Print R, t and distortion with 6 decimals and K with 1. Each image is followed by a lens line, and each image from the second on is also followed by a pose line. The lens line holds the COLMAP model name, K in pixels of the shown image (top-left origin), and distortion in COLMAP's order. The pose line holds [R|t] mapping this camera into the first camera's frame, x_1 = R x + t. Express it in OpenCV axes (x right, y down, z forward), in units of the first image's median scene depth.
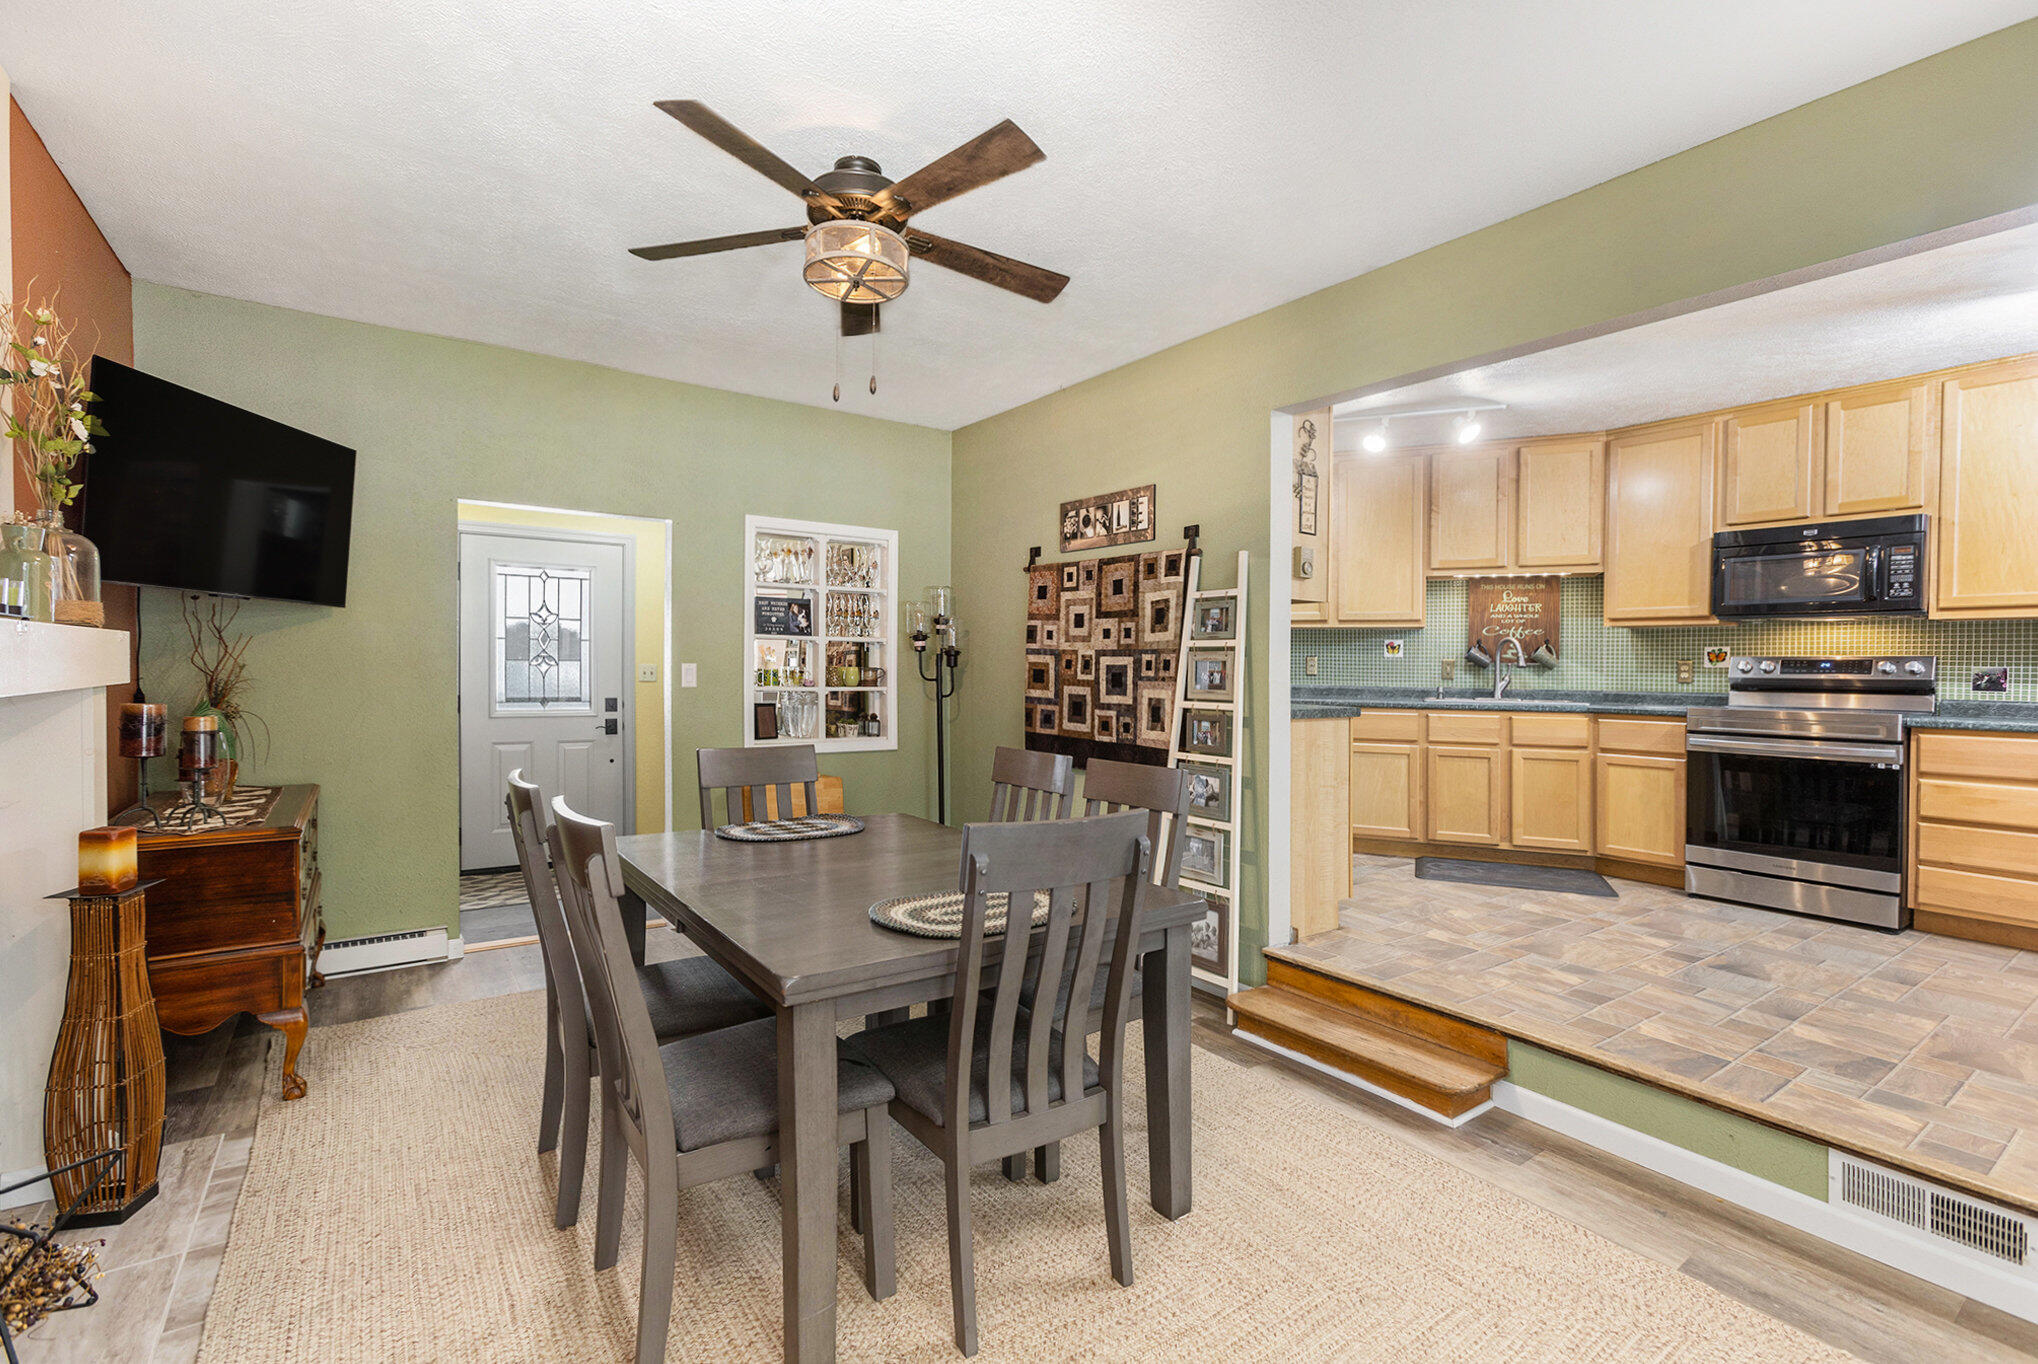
lens RADIAL K [[928.7, 0, 1011.2], [0, 928.7, 677.7], [0, 0, 1]] dist [-0.000290, -0.000099]
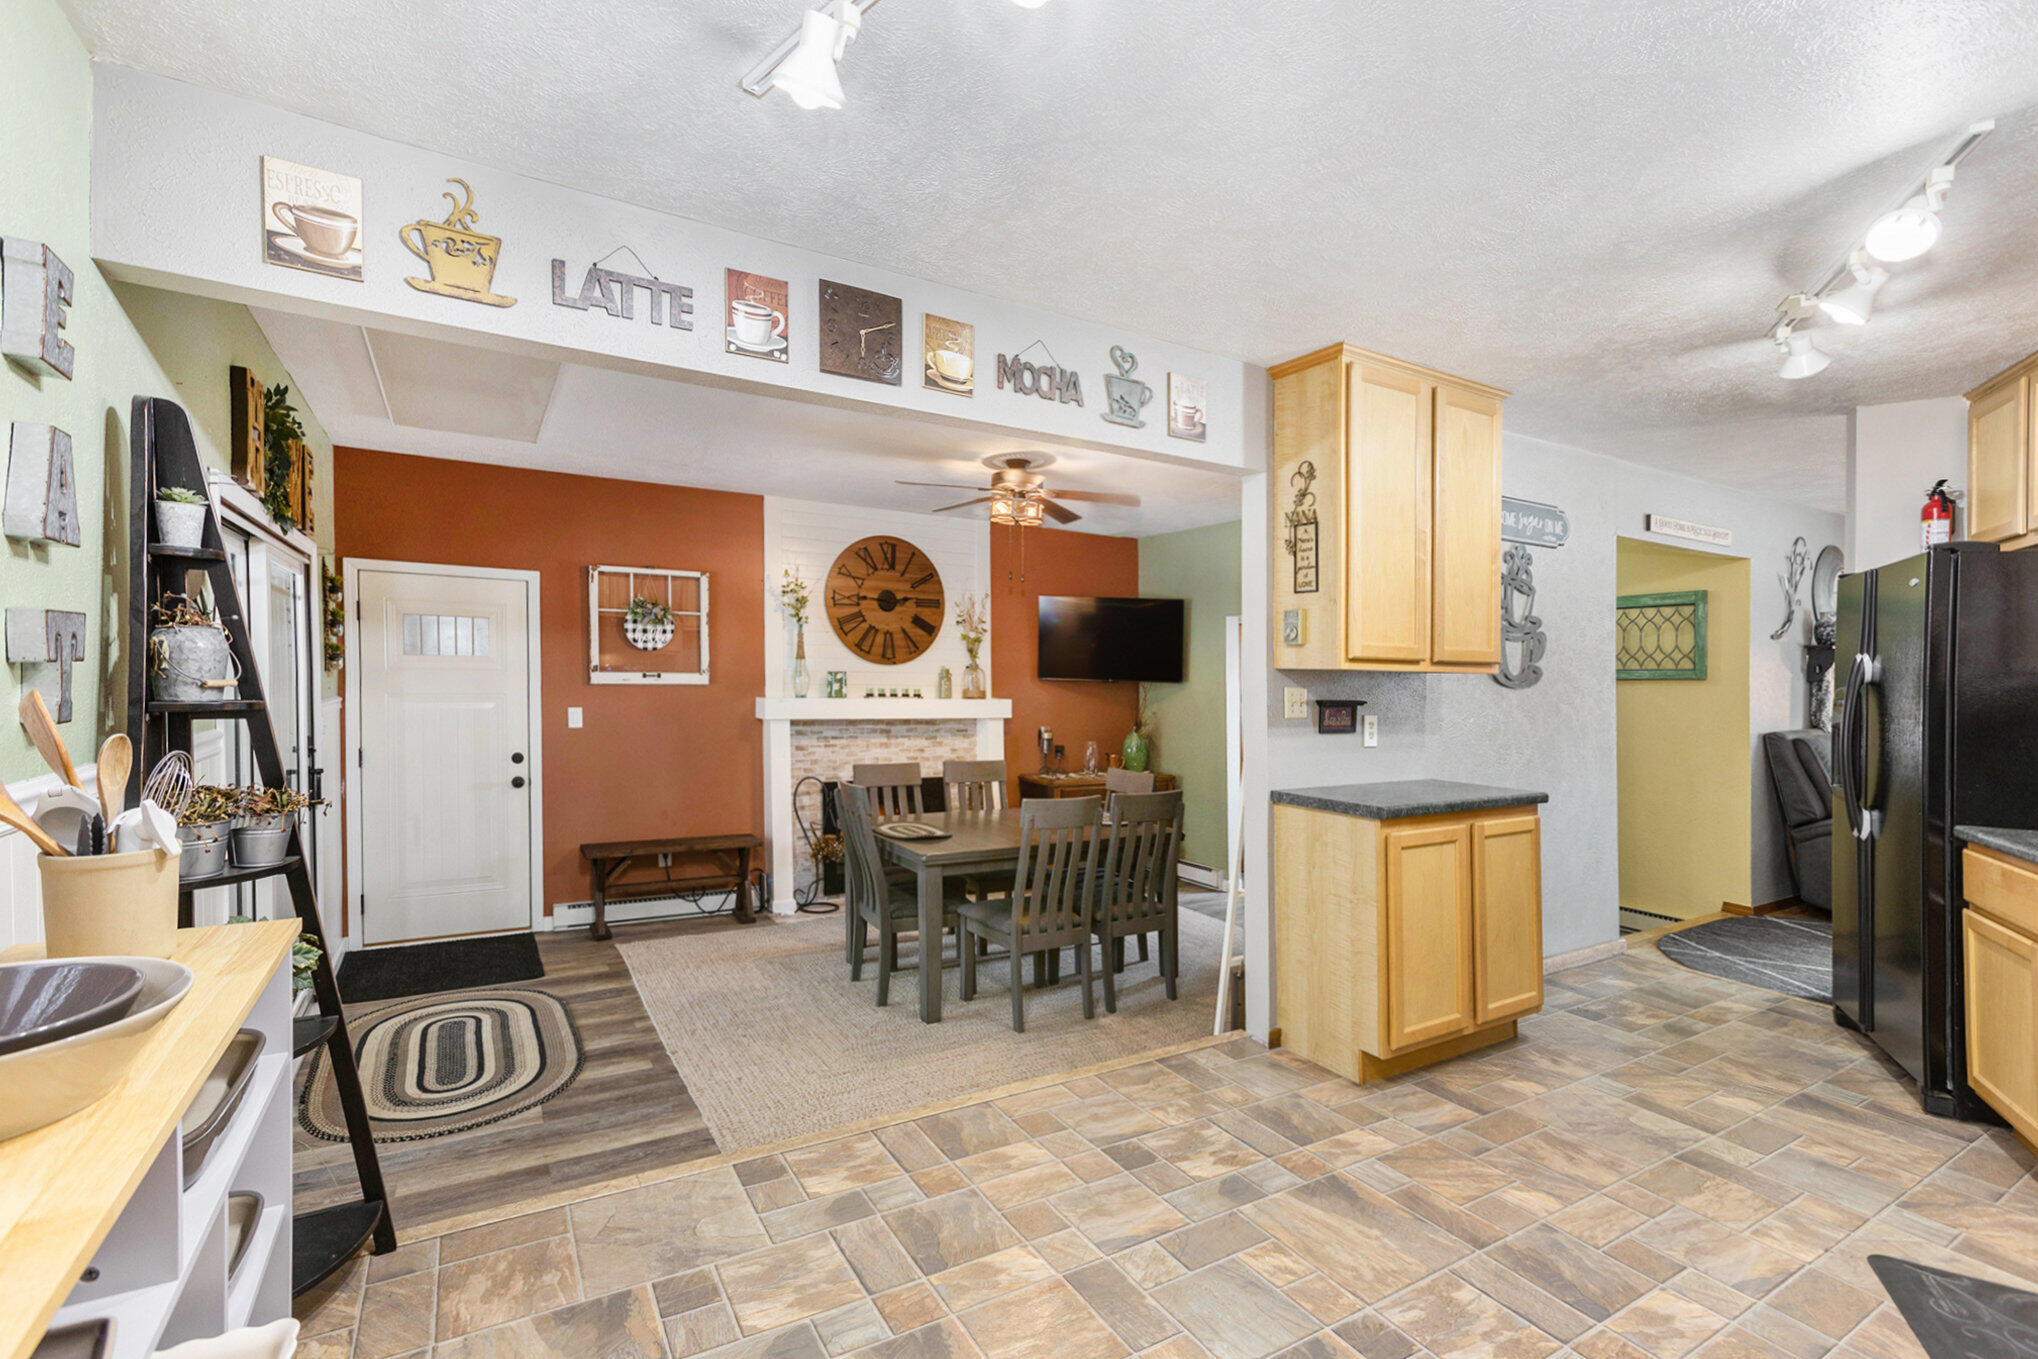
lens RADIAL K [[928.7, 0, 1017.2], [0, 928.7, 677.4], [0, 0, 1]] dist [-0.000290, -0.000099]
pose [[-0.079438, -0.005827, -0.996823, 1.222294], [-0.042626, 0.999088, -0.002444, -0.070128], [0.995928, 0.042296, -0.079614, 0.783514]]
